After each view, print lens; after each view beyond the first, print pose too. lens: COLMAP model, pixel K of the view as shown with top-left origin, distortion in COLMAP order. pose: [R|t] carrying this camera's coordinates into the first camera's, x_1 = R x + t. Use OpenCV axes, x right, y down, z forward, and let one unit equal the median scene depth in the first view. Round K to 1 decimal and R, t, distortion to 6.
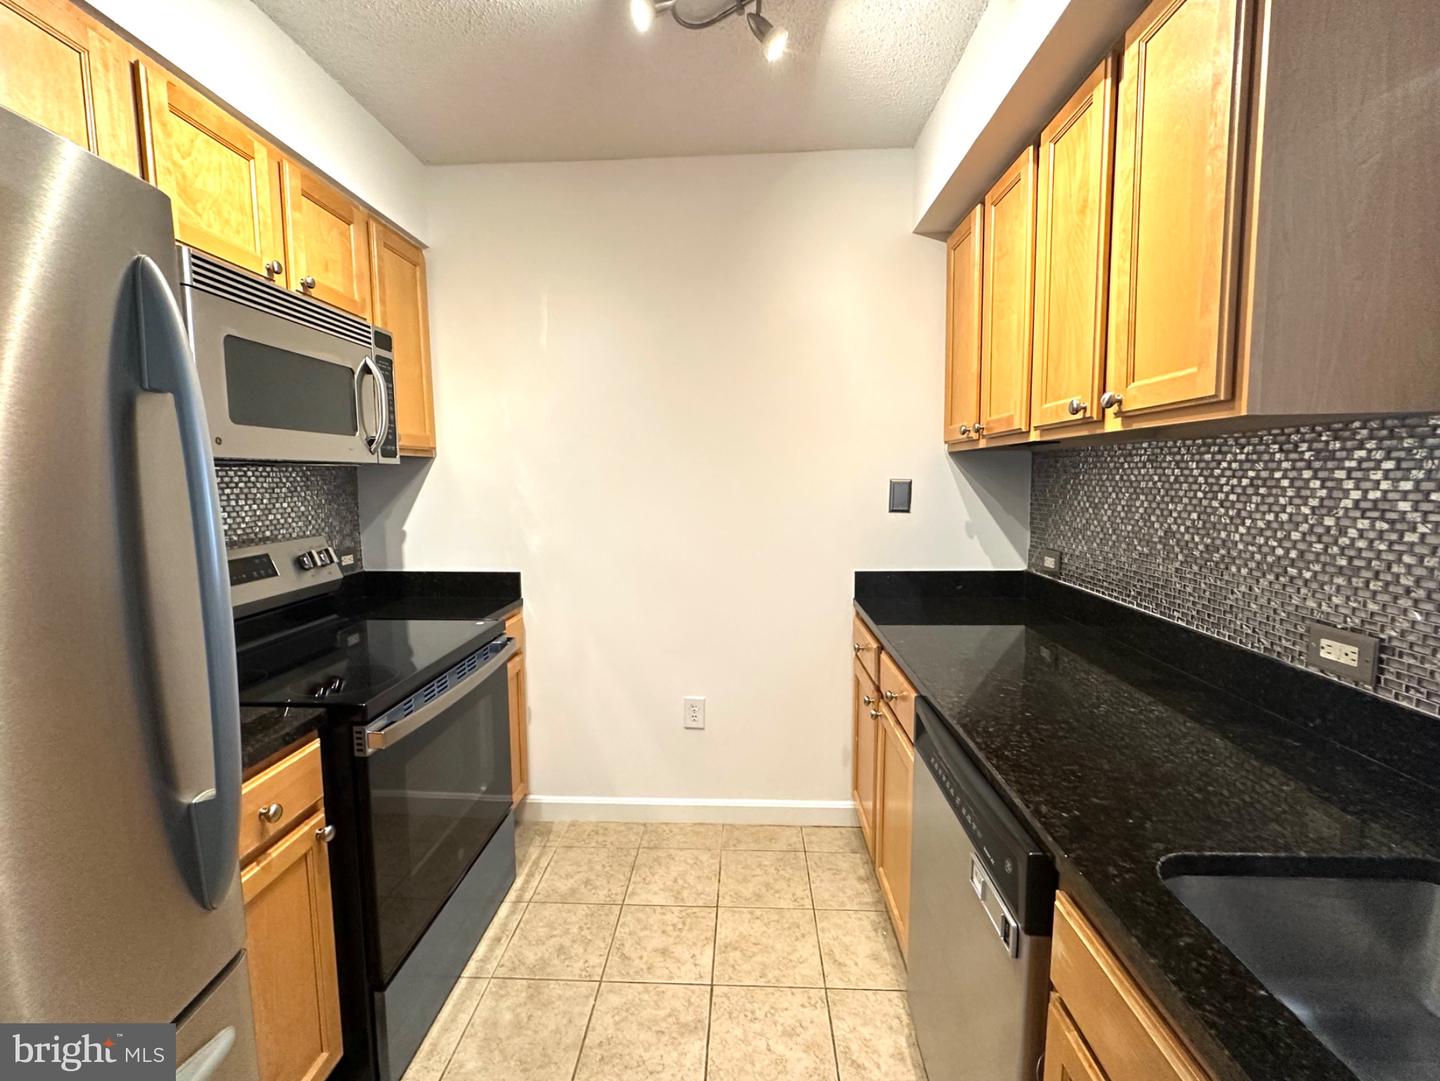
lens RADIAL K [[620.7, 0, 713.4], [0, 620.7, 540.0], [0, 0, 1]] dist [-0.003103, 0.000334]
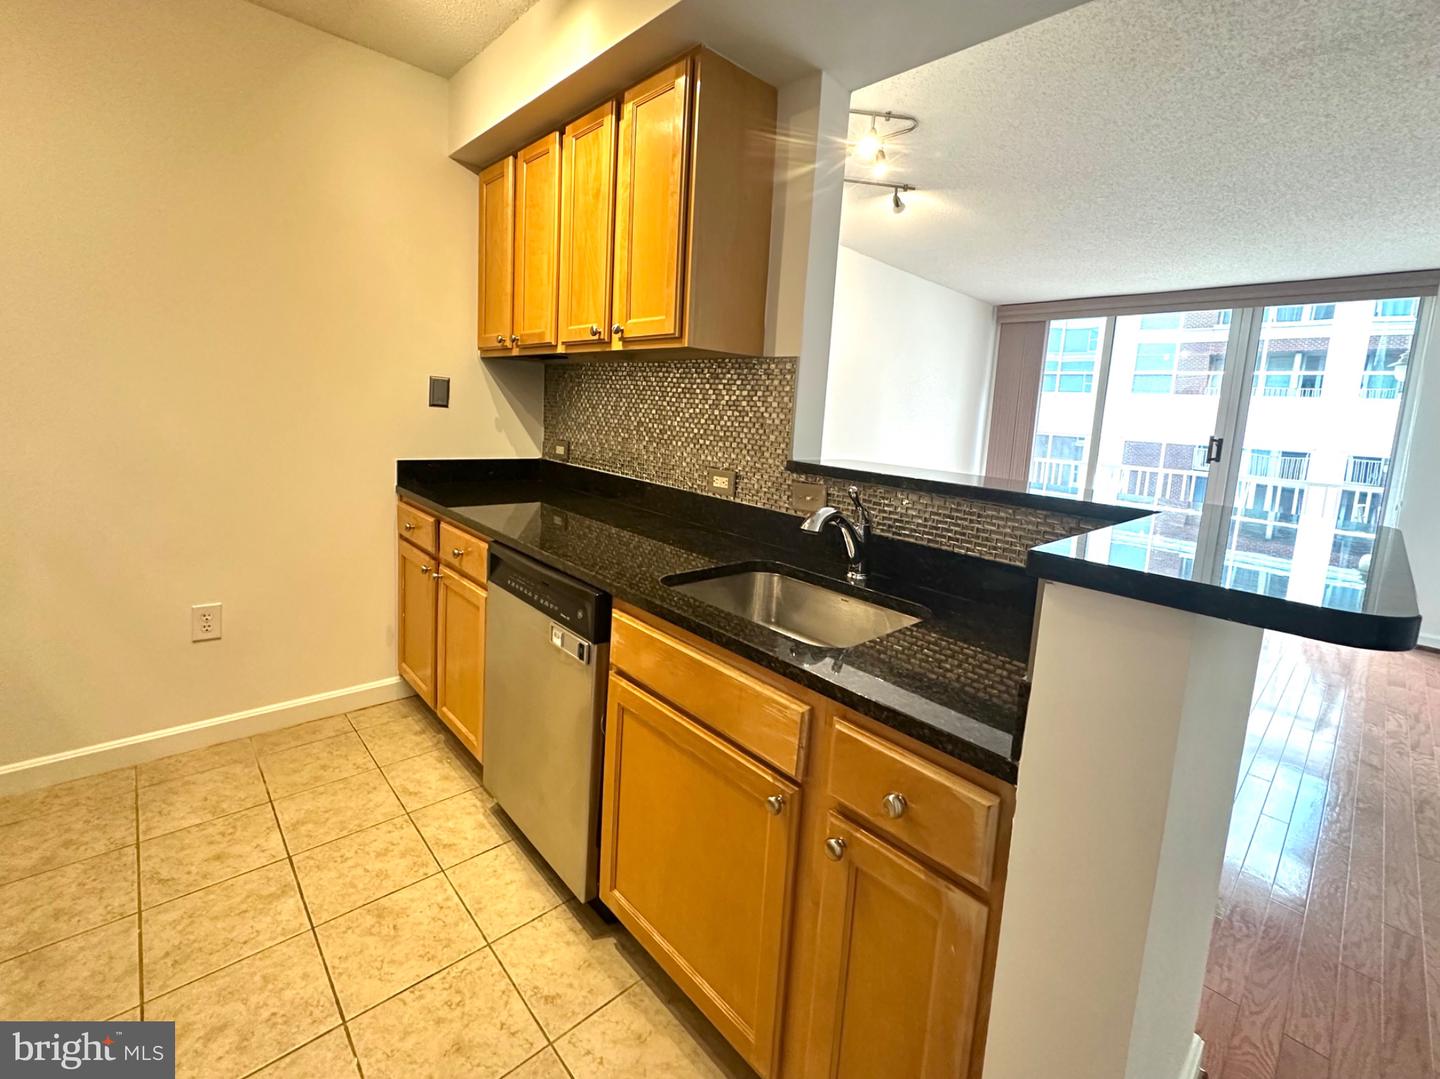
lens RADIAL K [[627.1, 0, 708.4], [0, 627.1, 485.6], [0, 0, 1]] dist [-0.003312, 0.000437]
pose [[0.699649, -0.032541, 0.713745, -0.245041], [0.003951, 0.999123, 0.041679, 0.074604], [-0.714475, -0.026341, 0.699165, -0.199031]]
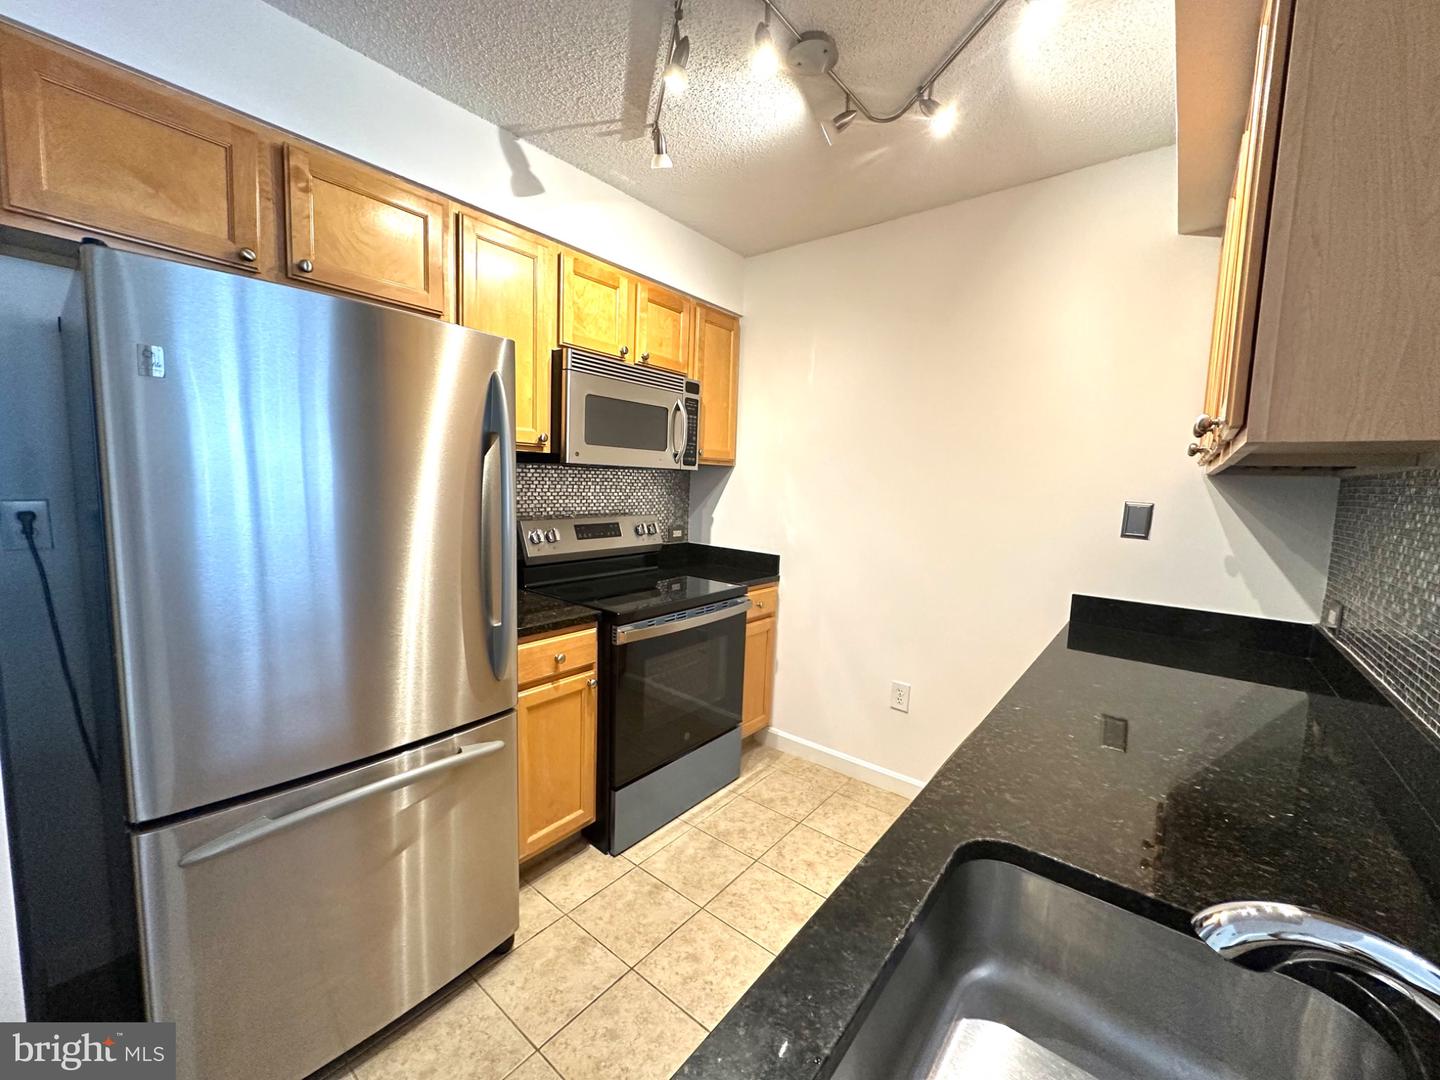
lens RADIAL K [[563.3, 0, 720.0], [0, 563.3, 540.0], [0, 0, 1]] dist [-0.000597, 0.000173]
pose [[0.809242, 0.100861, -0.578752, 0.412168], [-0.104005, 0.994187, 0.027835, -0.001080], [0.578196, 0.037667, 0.815028, -0.065445]]
